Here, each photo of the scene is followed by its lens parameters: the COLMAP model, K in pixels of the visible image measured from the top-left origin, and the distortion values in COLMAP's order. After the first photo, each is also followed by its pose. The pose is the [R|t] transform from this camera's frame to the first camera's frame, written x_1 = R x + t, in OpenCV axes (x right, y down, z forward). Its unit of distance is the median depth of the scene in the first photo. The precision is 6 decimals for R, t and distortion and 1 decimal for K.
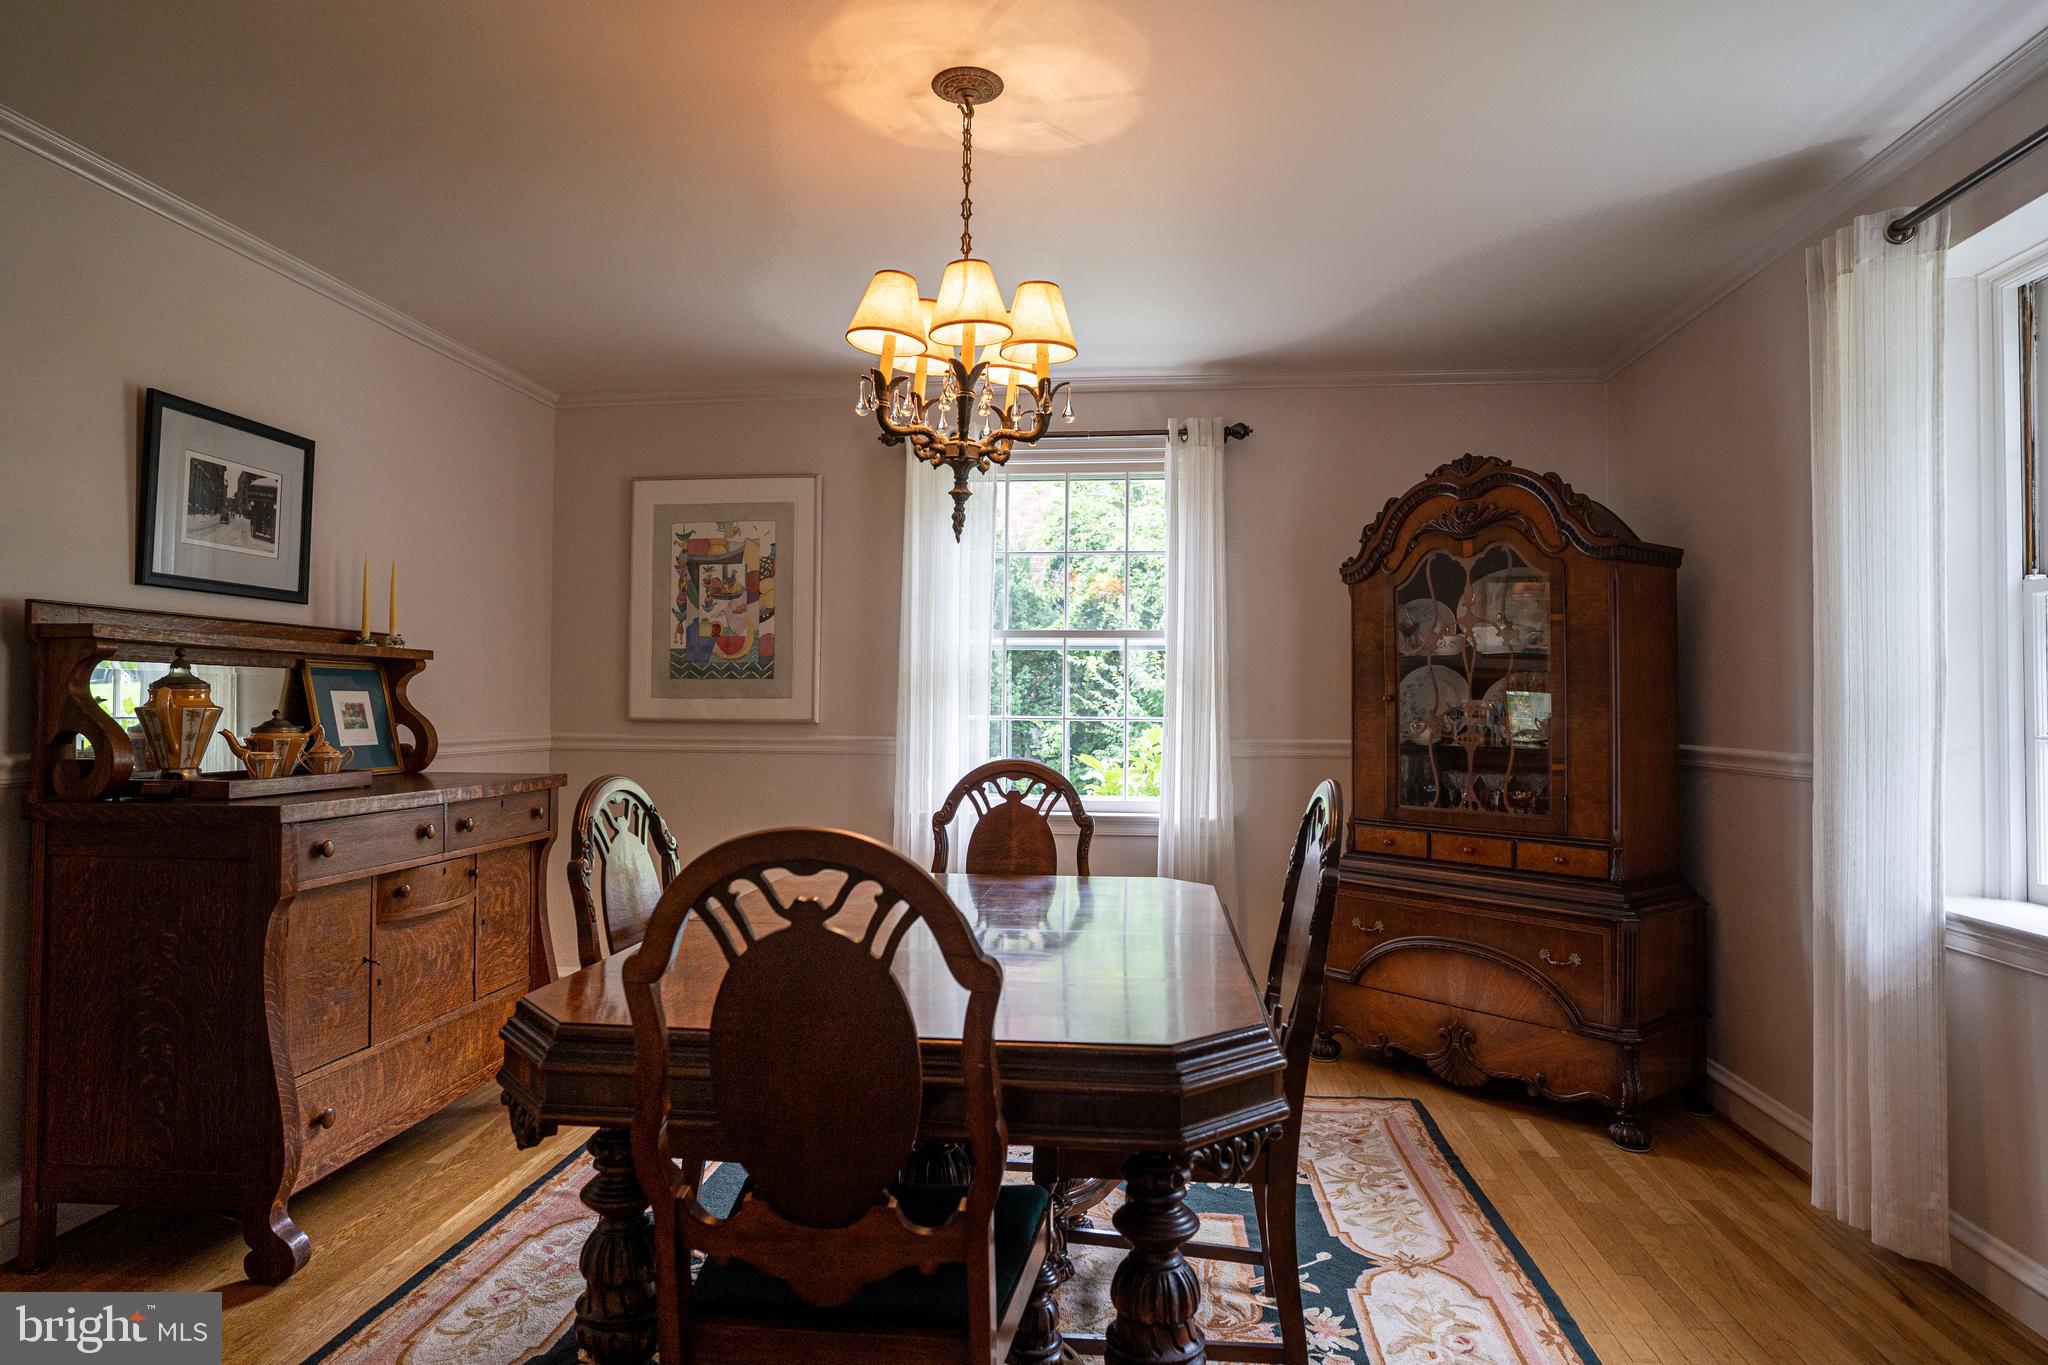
lens RADIAL K [[1204.5, 0, 1023.1], [0, 1204.5, 678.0], [0, 0, 1]] dist [-0.053691, 0.039274]
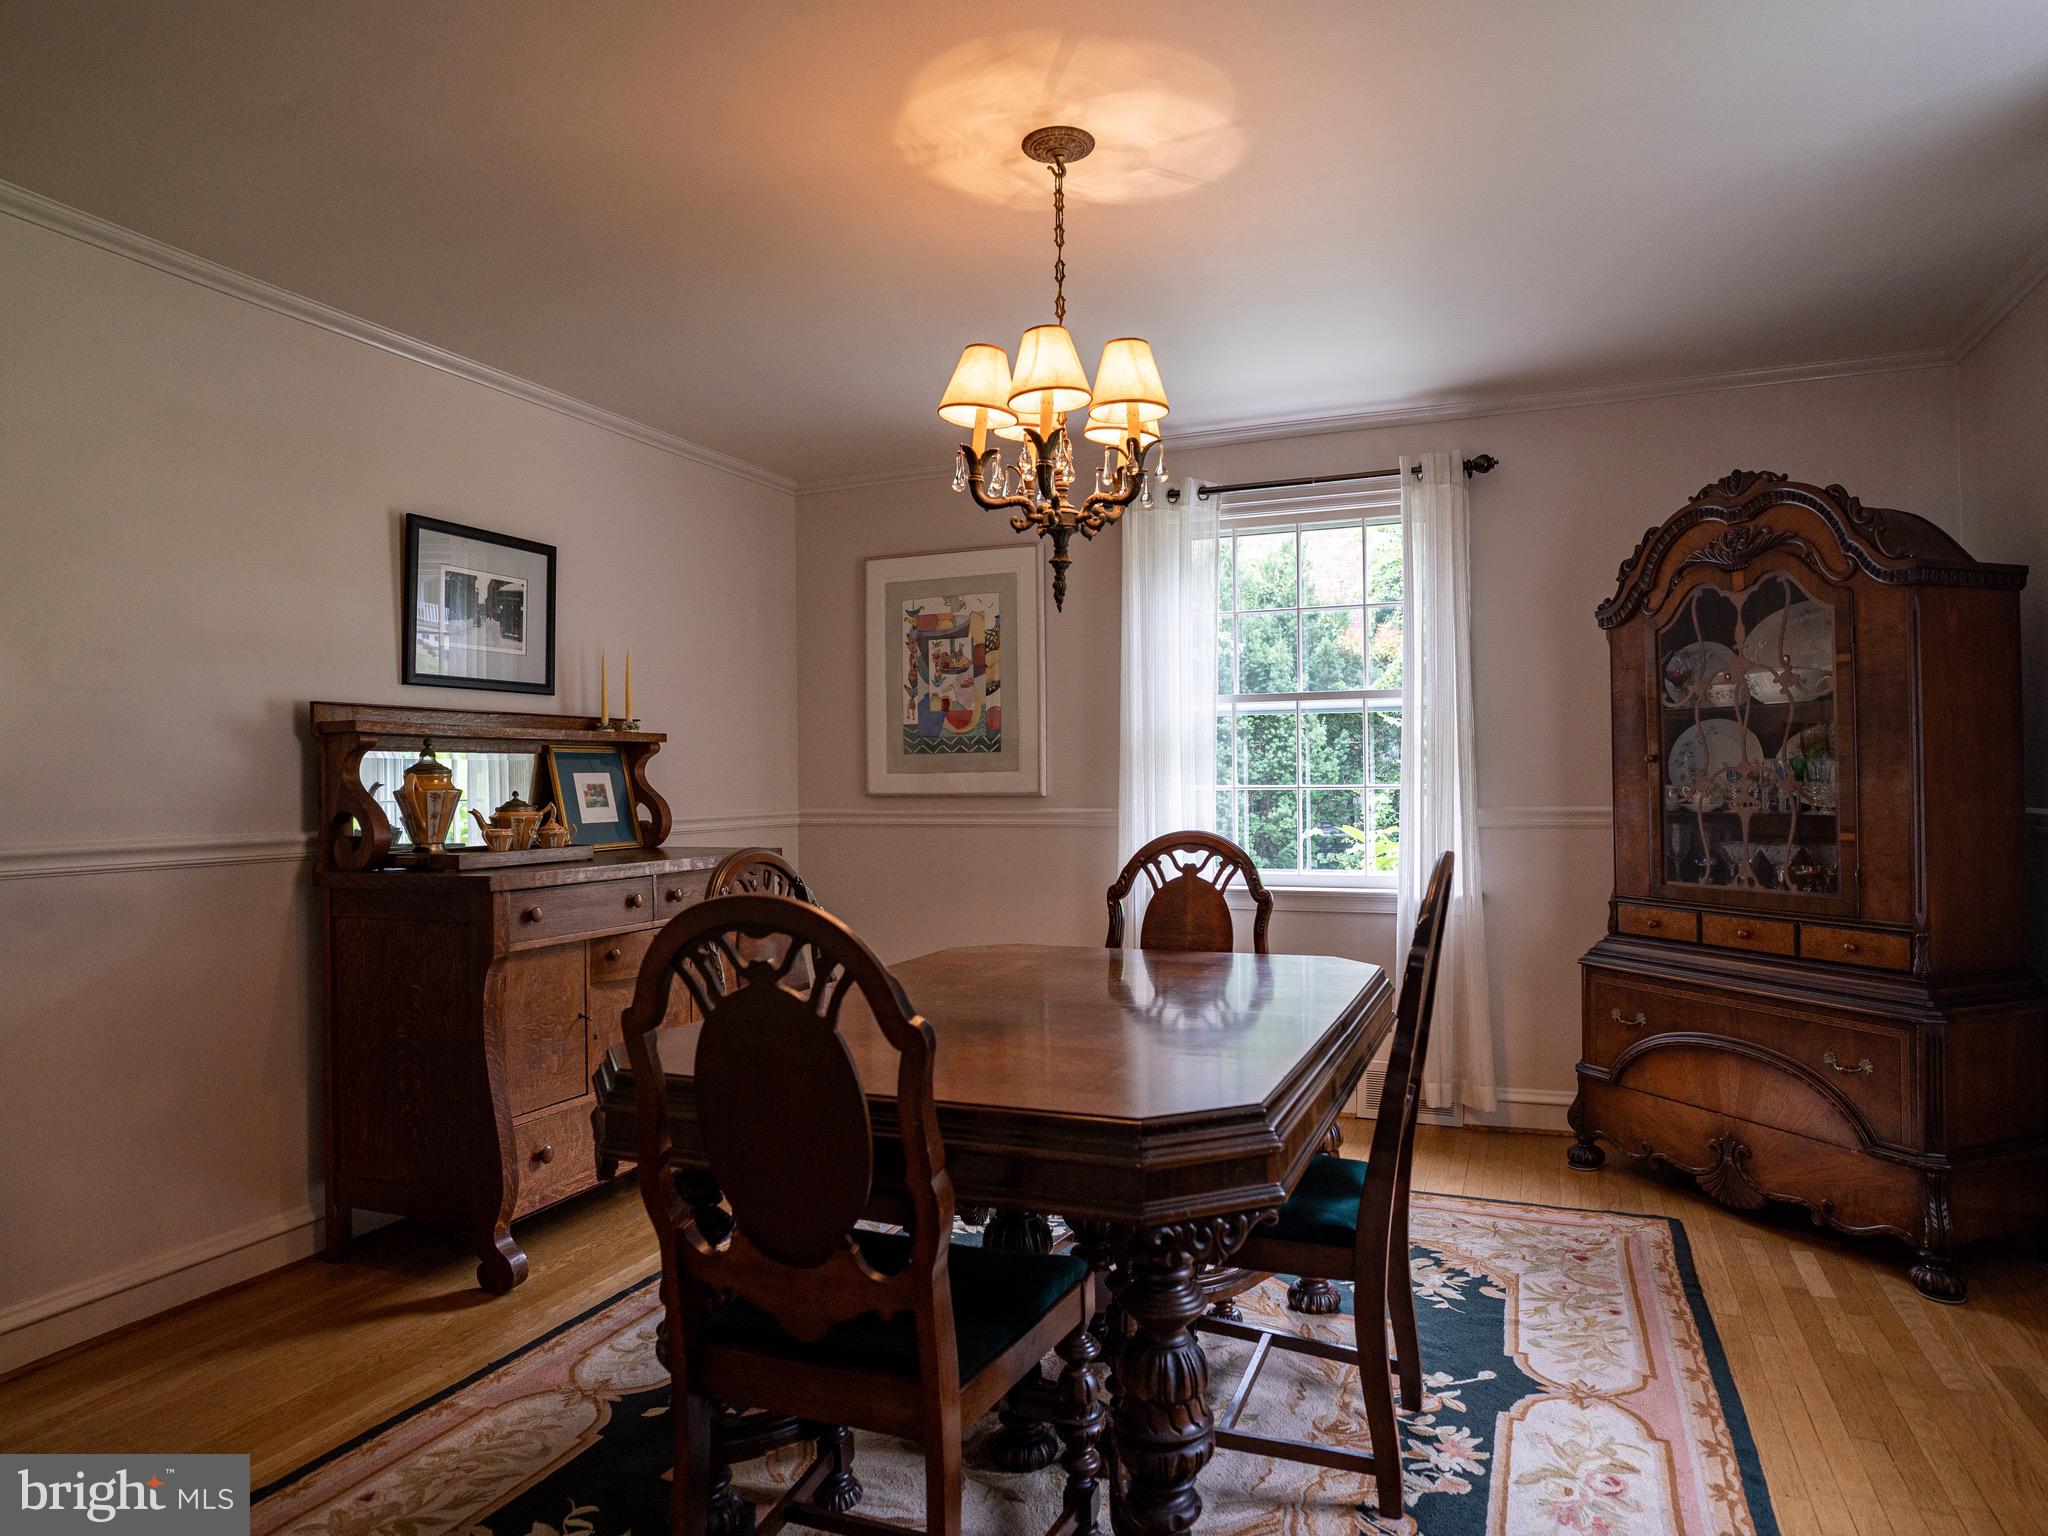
lens RADIAL K [[1280.7, 0, 1024.0], [0, 1280.7, 768.0], [0, 0, 1]] dist [-0.053358, 0.039523]
pose [[0.958903, -0.019621, -0.283054, 0.158588], [0.024337, 0.999617, 0.013153, 0.000764], [0.282688, -0.019501, 0.959014, -0.013422]]
